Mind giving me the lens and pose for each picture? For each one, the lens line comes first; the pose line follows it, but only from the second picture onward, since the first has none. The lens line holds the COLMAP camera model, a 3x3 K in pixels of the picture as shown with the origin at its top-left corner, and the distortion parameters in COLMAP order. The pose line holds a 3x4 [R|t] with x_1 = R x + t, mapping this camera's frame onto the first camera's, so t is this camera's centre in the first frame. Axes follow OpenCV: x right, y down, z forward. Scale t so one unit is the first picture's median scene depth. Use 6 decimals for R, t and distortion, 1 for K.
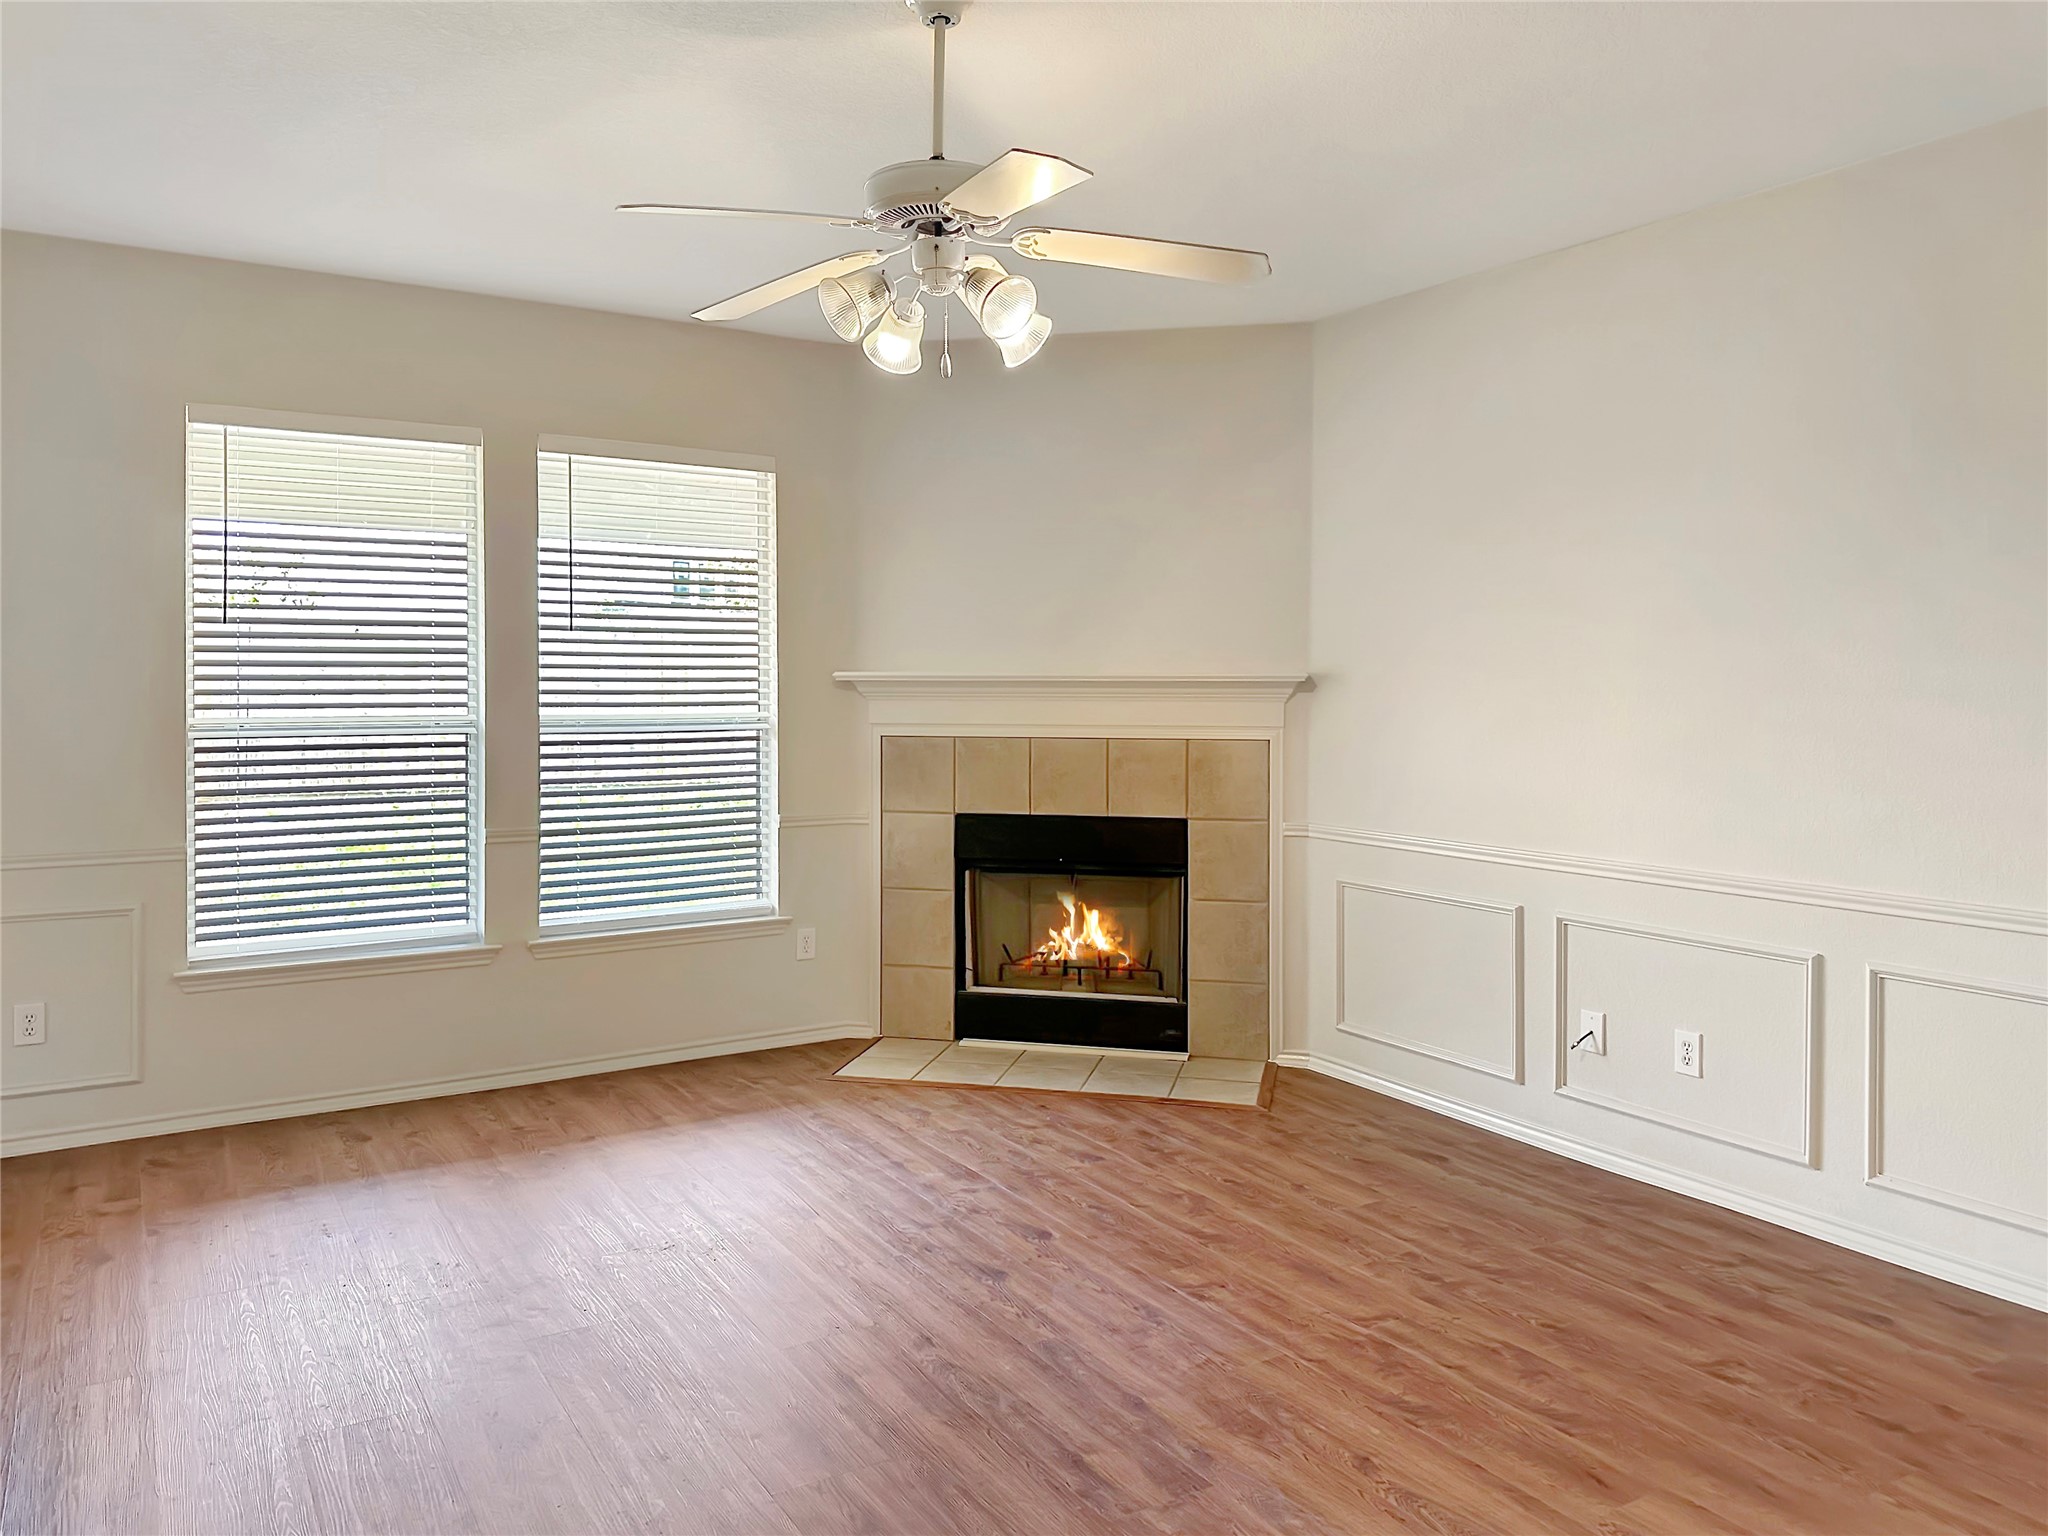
lens RADIAL K [[1421.1, 0, 994.4], [0, 1421.1, 708.5], [0, 0, 1]] dist [-0.005926, -0.024083]
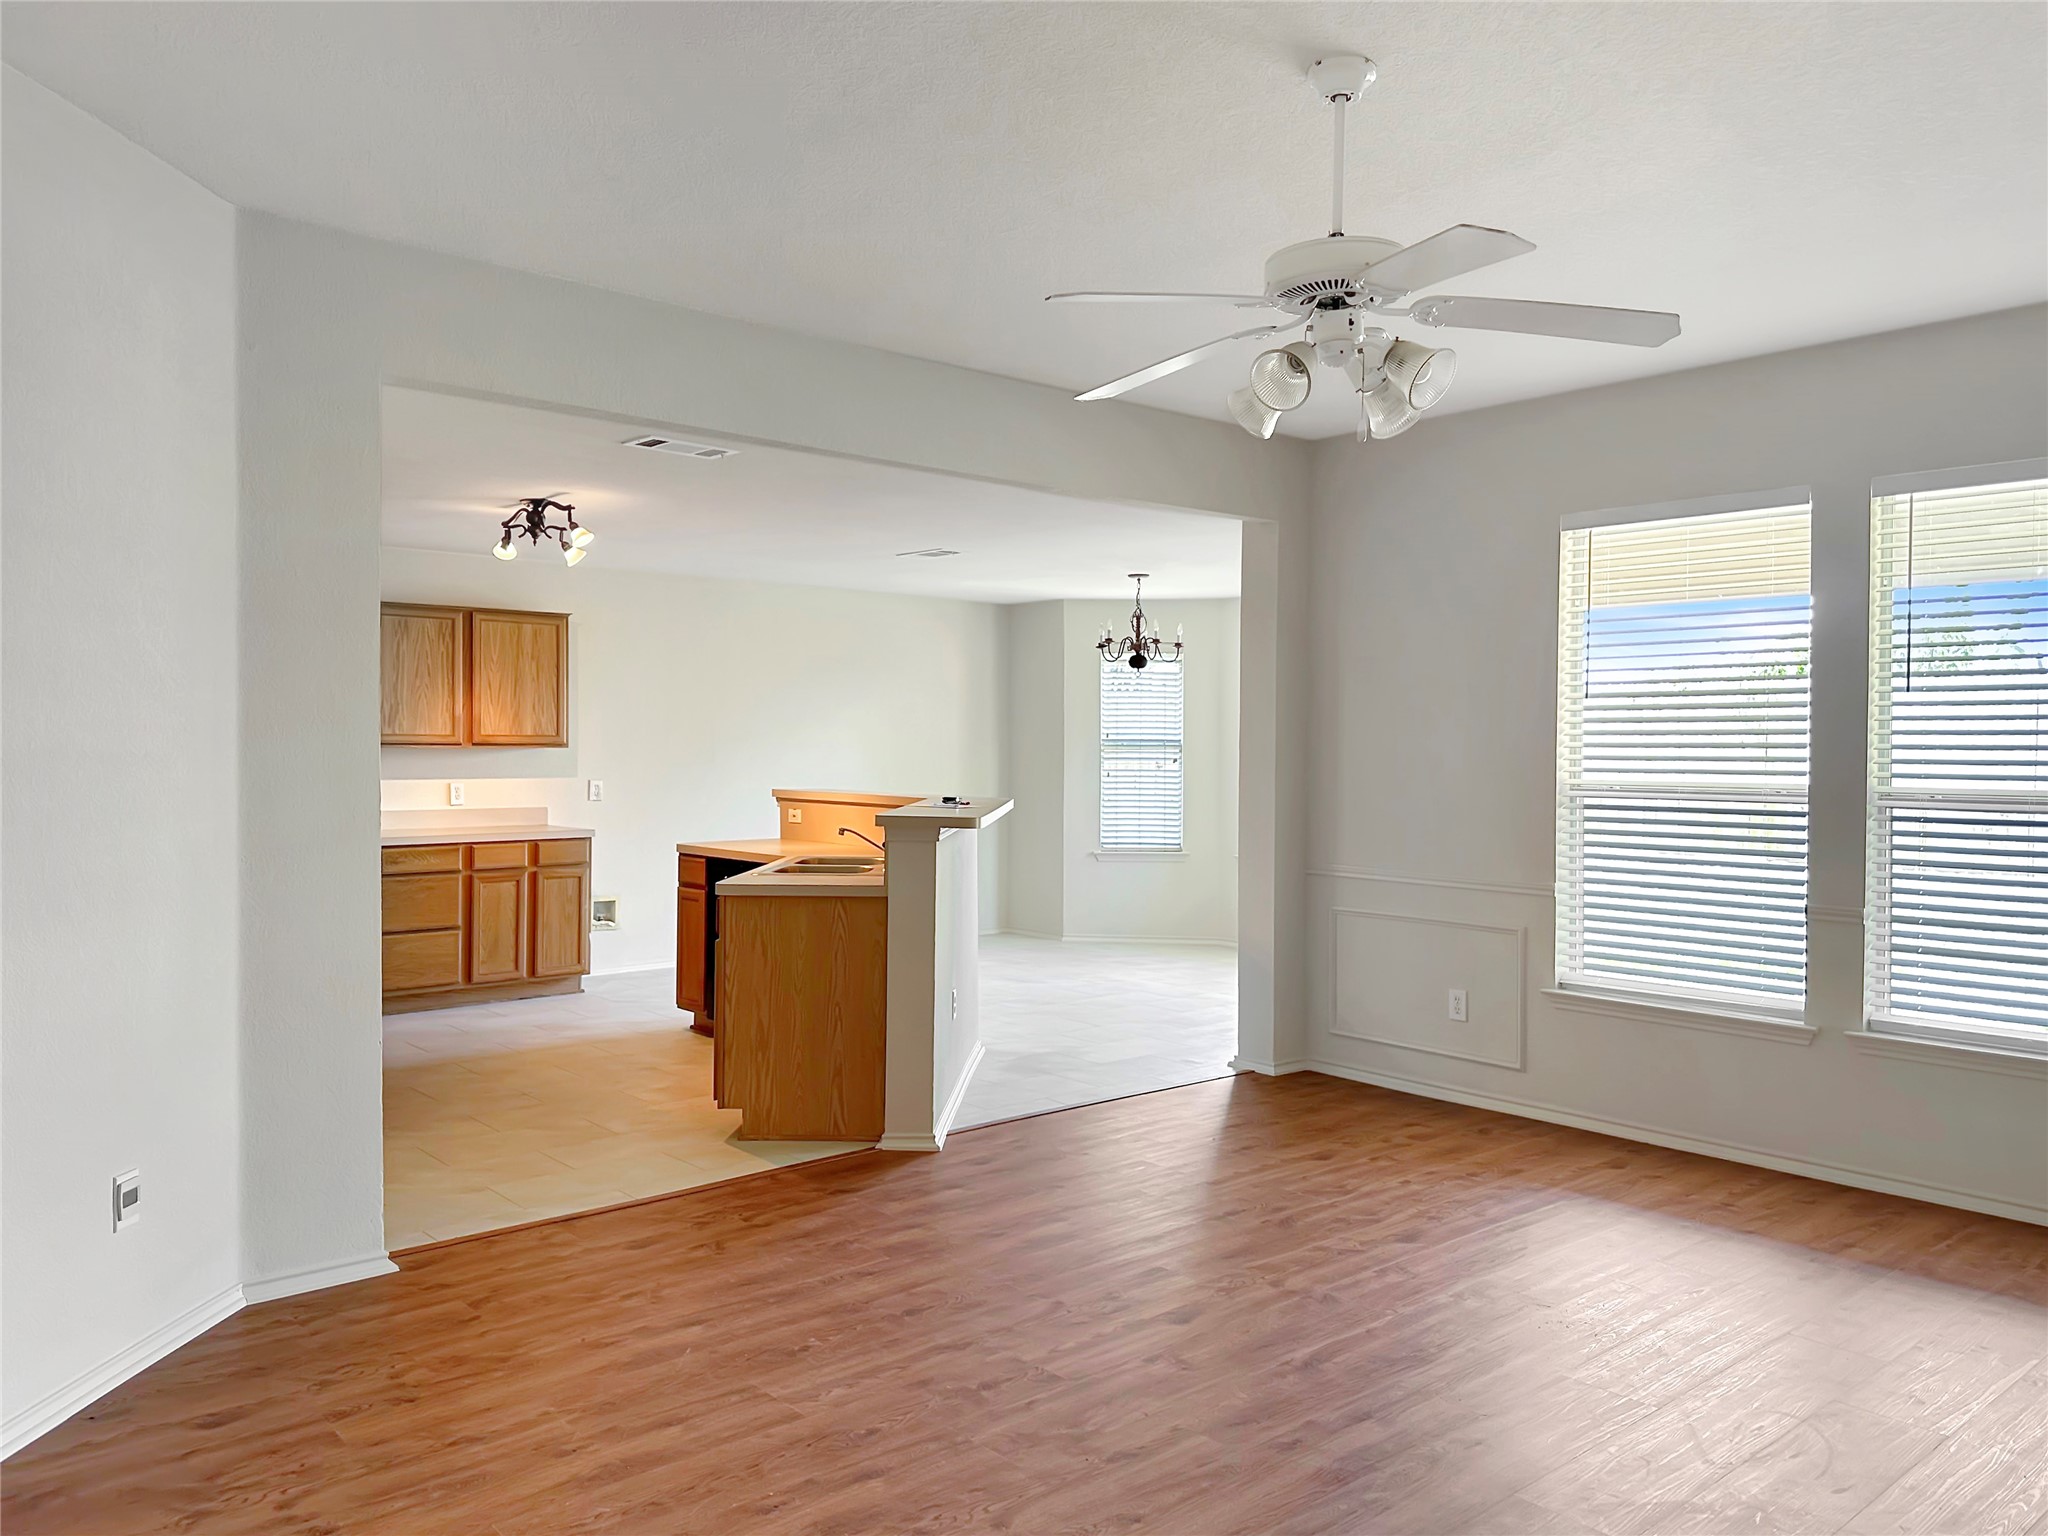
lens RADIAL K [[1481.7, 0, 1101.4], [0, 1481.7, 763.3], [0, 0, 1]] dist [0.034913, -0.064174]
pose [[0.193385, 0.011203, -0.981059, 0.584181], [-0.025548, 0.999653, 0.006379, -0.003919], [0.980790, 0.023831, 0.193604, 0.371138]]
